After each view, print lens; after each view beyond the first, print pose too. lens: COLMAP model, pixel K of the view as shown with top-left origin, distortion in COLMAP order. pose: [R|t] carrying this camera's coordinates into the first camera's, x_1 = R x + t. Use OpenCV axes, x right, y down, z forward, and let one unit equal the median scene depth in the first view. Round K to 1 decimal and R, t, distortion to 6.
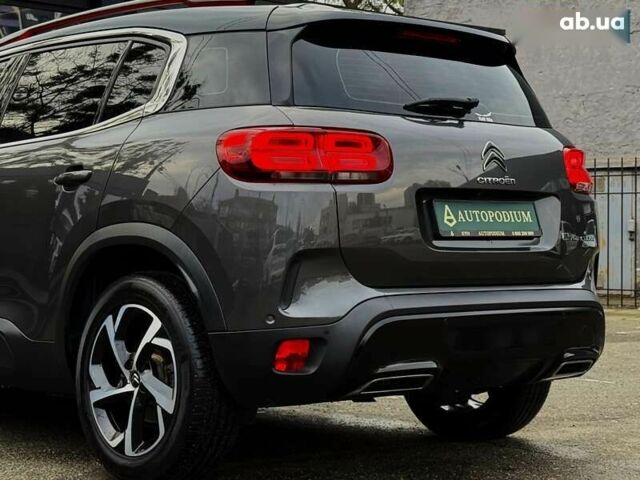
lens RADIAL K [[1450.0, 0, 318.6], [0, 1450.0, 223.6], [0, 0, 1]] dist [-0.005347, 0.318658]
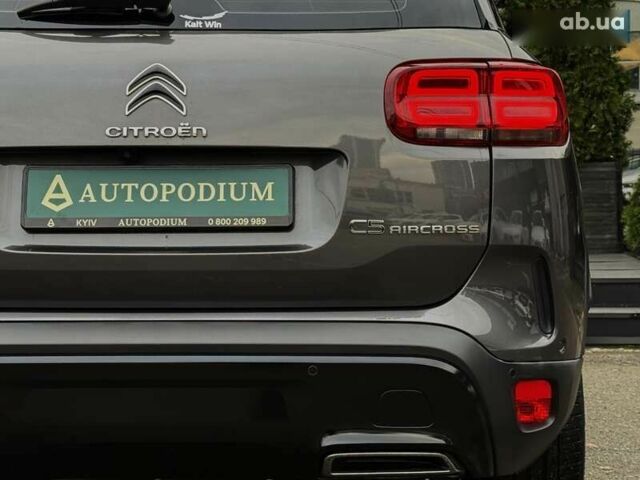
lens RADIAL K [[1369.3, 0, 333.3], [0, 1369.3, 238.8], [0, 0, 1]] dist [0.141348, -0.262509]
pose [[0.723184, 0.027548, -0.690106, 0.565525], [0.011707, 0.998572, 0.052129, -0.014795], [0.690556, -0.045778, 0.721828, 0.659278]]
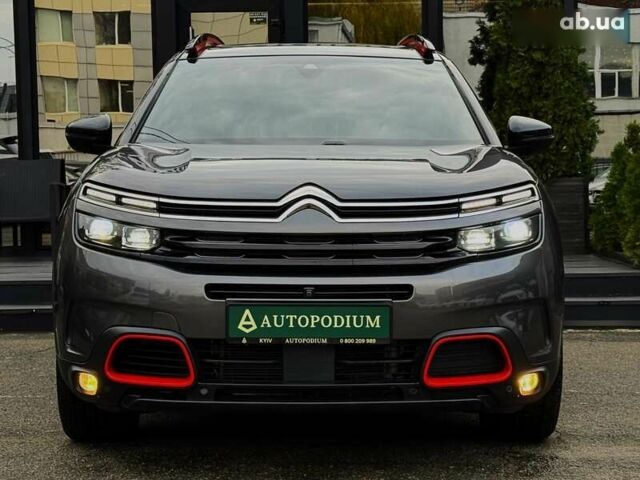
lens RADIAL K [[1384.8, 0, 333.5], [0, 1384.8, 239.7], [0, 0, 1]] dist [0.101879, 0.215207]
pose [[0.744357, 0.022058, -0.667418, 0.745784], [0.012876, 0.998794, 0.047370, -0.027850], [0.667658, -0.043854, 0.743175, 0.343080]]
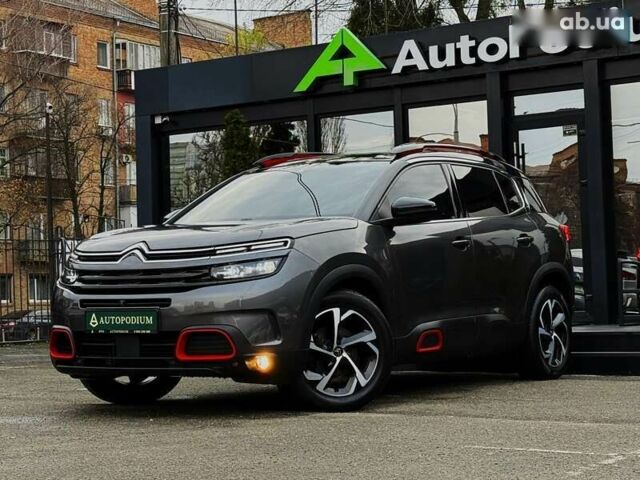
lens RADIAL K [[1384.8, 0, 333.5], [0, 1384.8, 239.7], [0, 0, 1]] dist [0.101879, 0.215207]
pose [[0.252088, -0.056034, -0.966081, 1.717603], [0.026732, 0.998344, -0.050930, 0.065248], [0.967335, -0.012987, 0.253168, 0.849551]]
